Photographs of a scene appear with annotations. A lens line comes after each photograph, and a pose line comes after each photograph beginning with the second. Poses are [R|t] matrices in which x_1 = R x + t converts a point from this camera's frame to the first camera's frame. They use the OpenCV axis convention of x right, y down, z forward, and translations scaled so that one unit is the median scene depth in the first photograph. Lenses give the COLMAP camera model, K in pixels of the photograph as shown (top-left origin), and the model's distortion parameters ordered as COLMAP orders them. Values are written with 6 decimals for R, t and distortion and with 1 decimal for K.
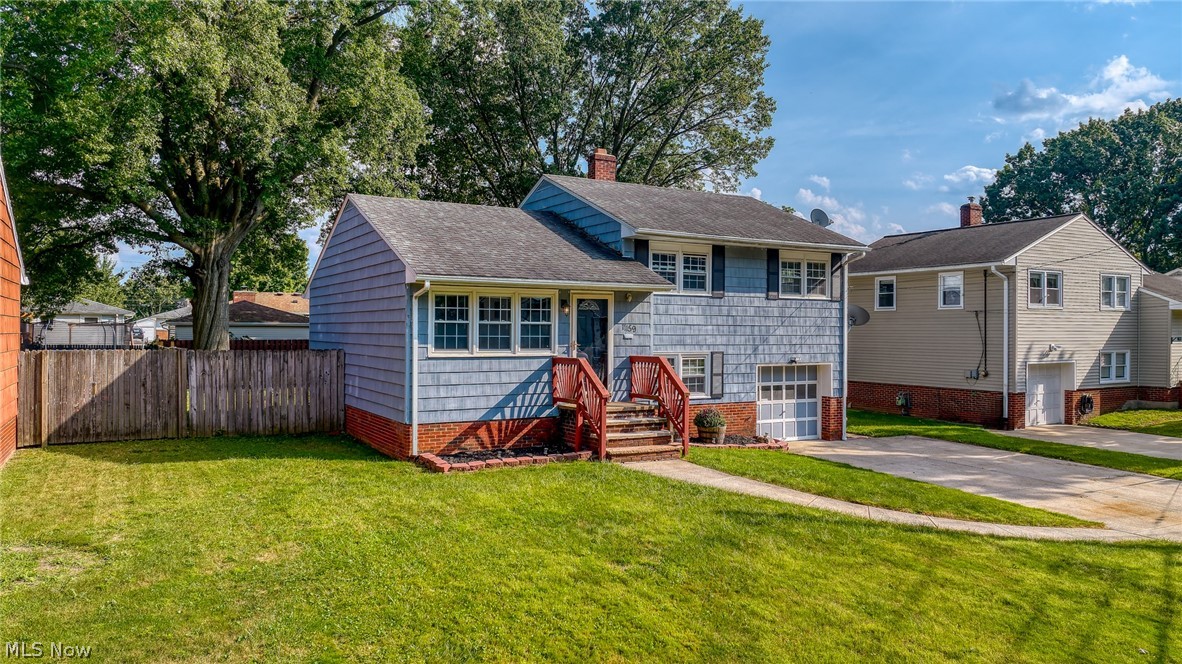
lens RADIAL K [[819.8, 0, 587.8], [0, 819.8, 331.1], [0, 0, 1]] dist [0.005776, -0.003092]
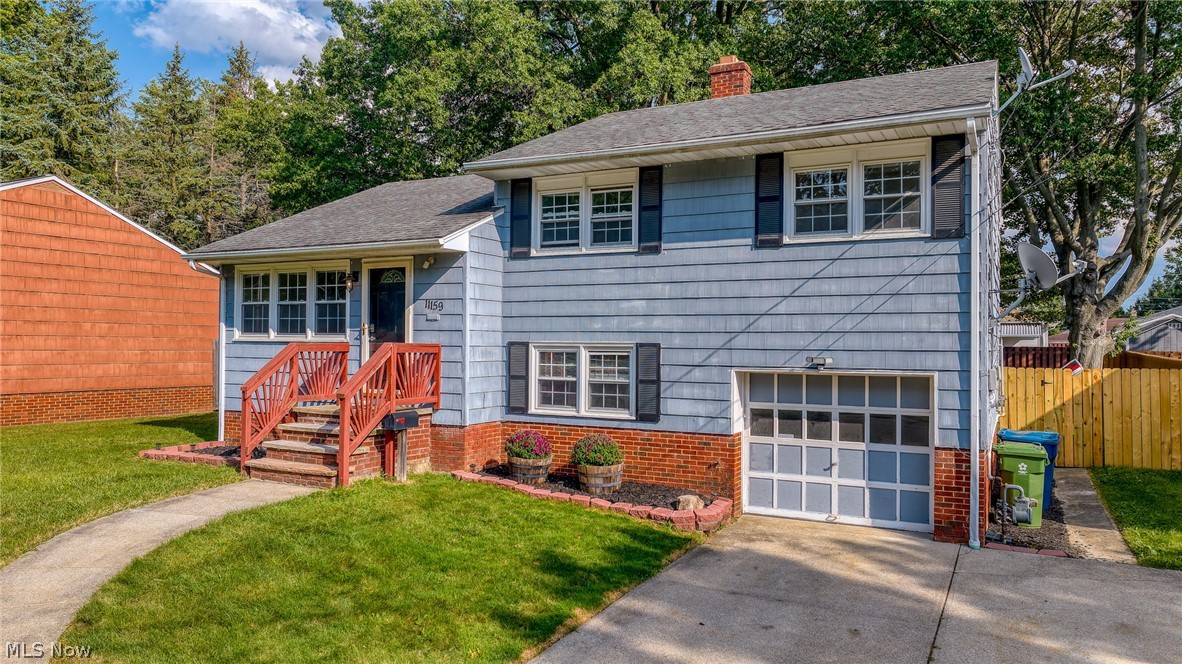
lens RADIAL K [[819.8, 0, 585.9], [0, 819.8, 327.2], [0, 0, 1]] dist [0.005776, -0.003092]
pose [[0.538981, -0.017899, -0.842128, 0.722594], [-0.006360, 0.999659, -0.025318, 0.032698], [0.842294, 0.019002, 0.538684, 0.724463]]
